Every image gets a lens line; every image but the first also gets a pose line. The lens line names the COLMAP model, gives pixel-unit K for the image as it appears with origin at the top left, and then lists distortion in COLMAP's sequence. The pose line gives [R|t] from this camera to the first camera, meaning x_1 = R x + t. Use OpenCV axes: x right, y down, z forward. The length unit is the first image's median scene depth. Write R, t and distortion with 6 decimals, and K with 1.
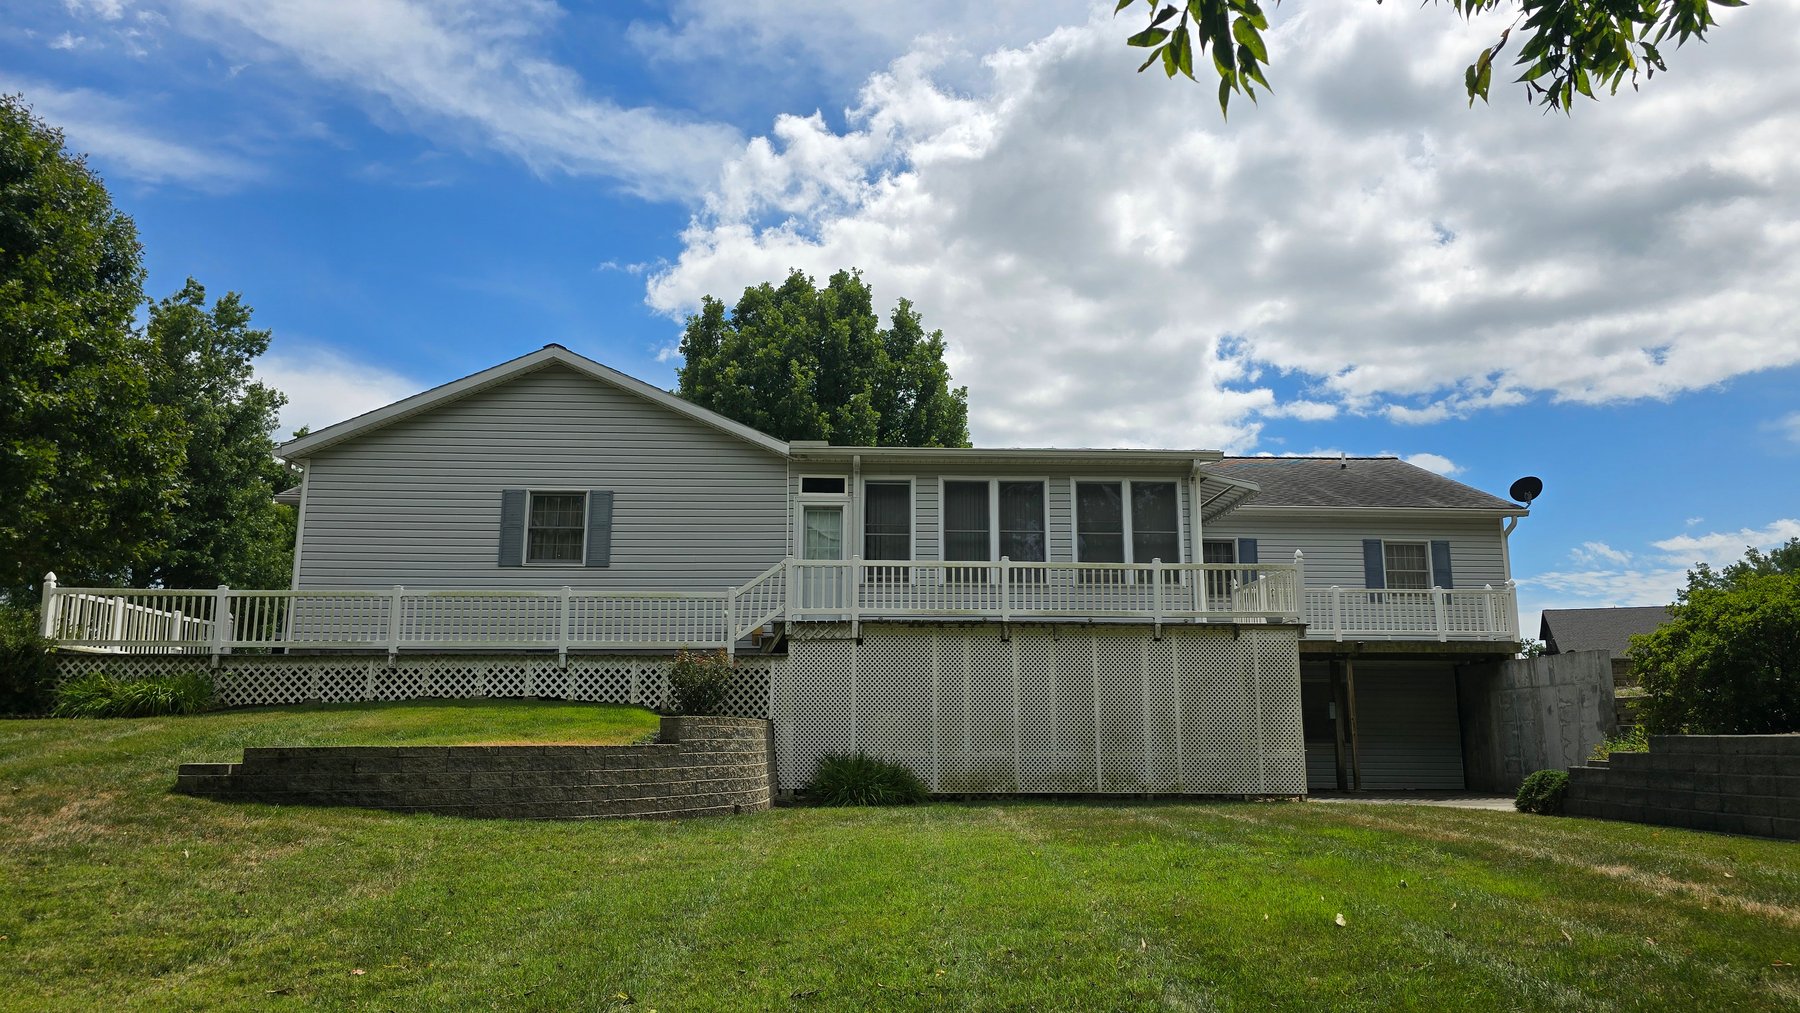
lens RADIAL K [[1210.0, 0, 925.9], [0, 1210.0, 527.7], [0, 0, 1]] dist [0.060421, -0.048460]
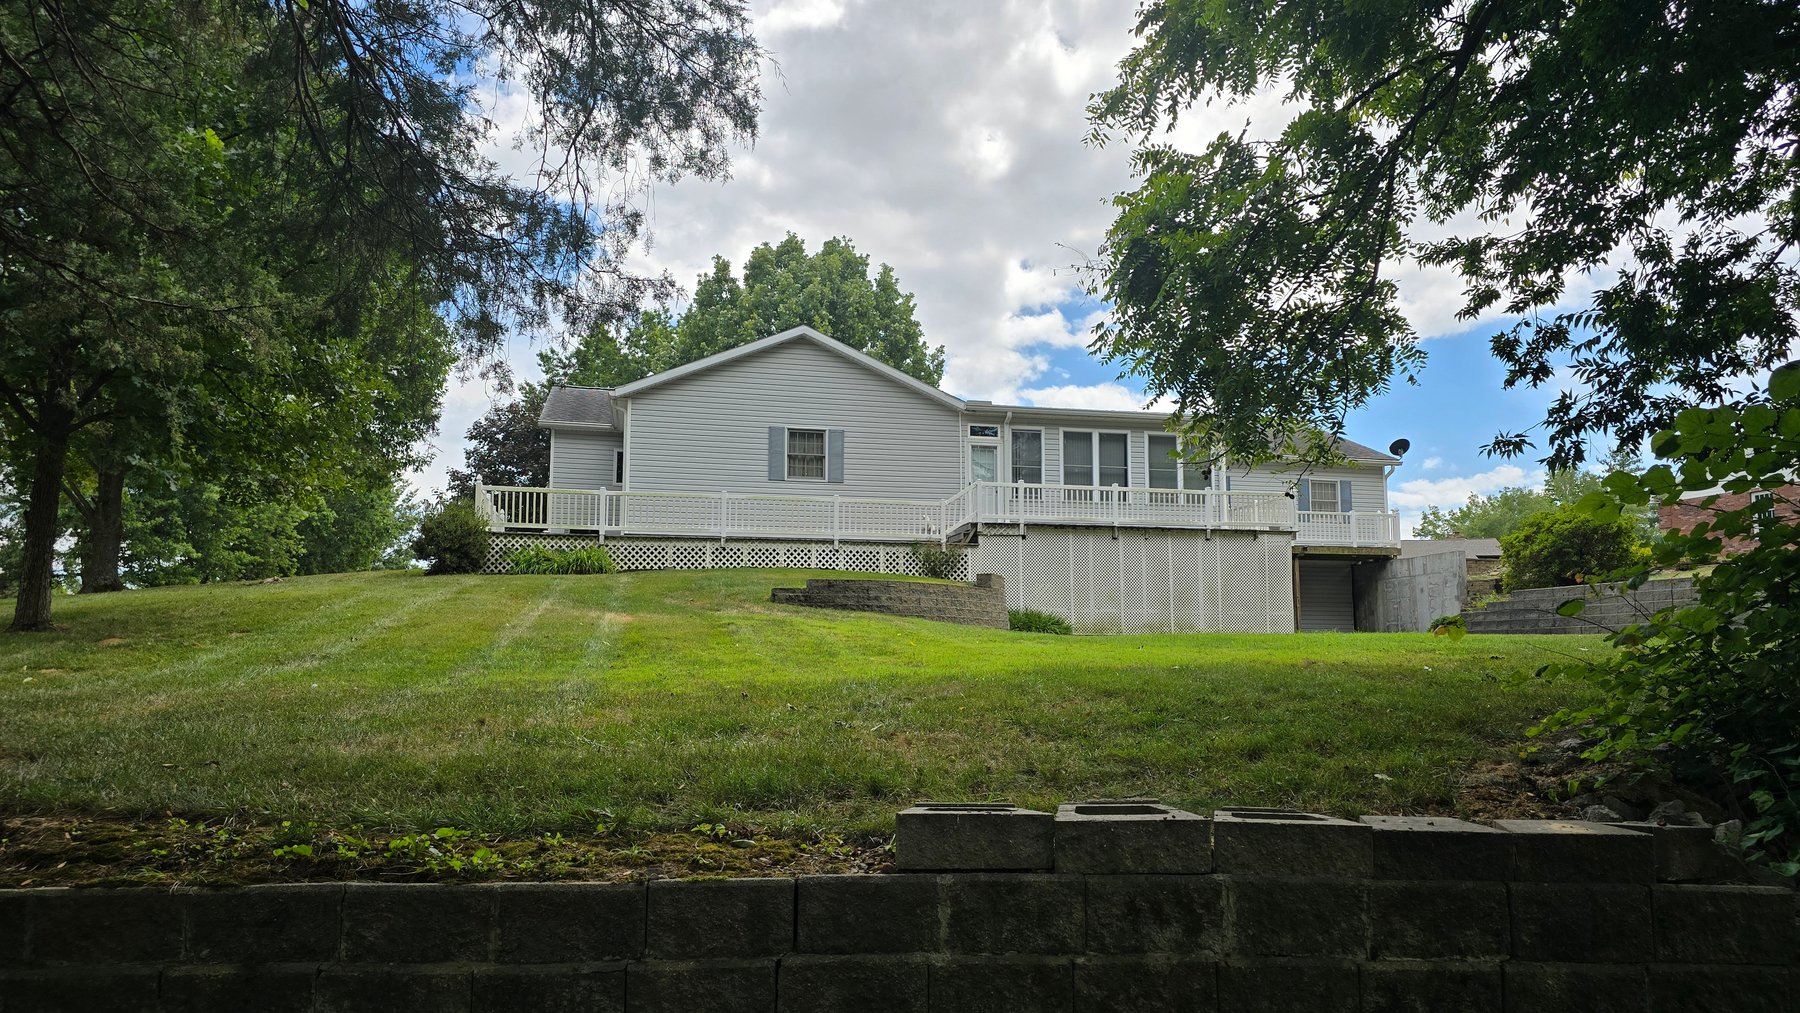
lens RADIAL K [[1210.0, 0, 929.2], [0, 1210.0, 526.1], [0, 0, 1]] dist [0.060421, -0.048460]
pose [[0.983361, 0.021164, 0.180426, -0.440015], [-0.031563, 0.997990, 0.054957, 0.001421], [-0.178900, -0.059738, 0.982052, -0.461776]]
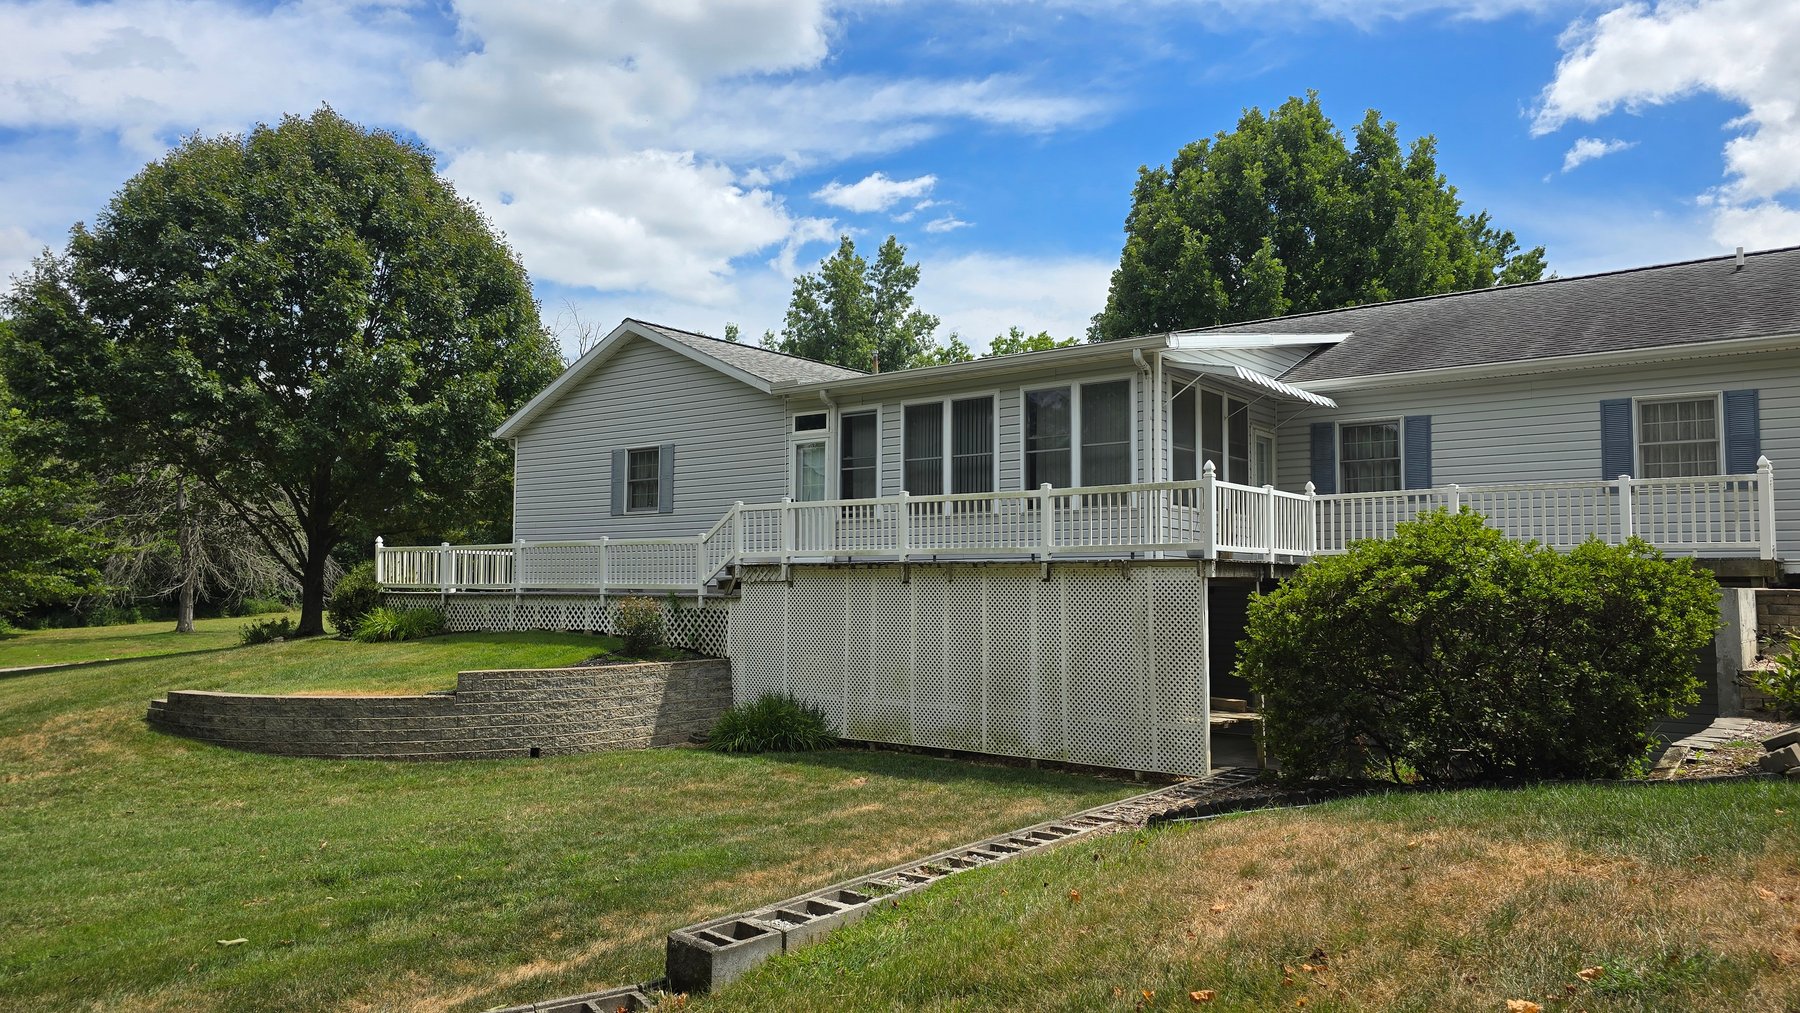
lens RADIAL K [[1210.0, 0, 916.7], [0, 1210.0, 527.9], [0, 0, 1]] dist [0.060421, -0.048460]
pose [[0.760687, -0.029224, -0.648460, 0.668398], [0.108184, 0.990722, 0.082258, -0.022886], [0.640040, -0.132726, 0.756791, 0.308865]]
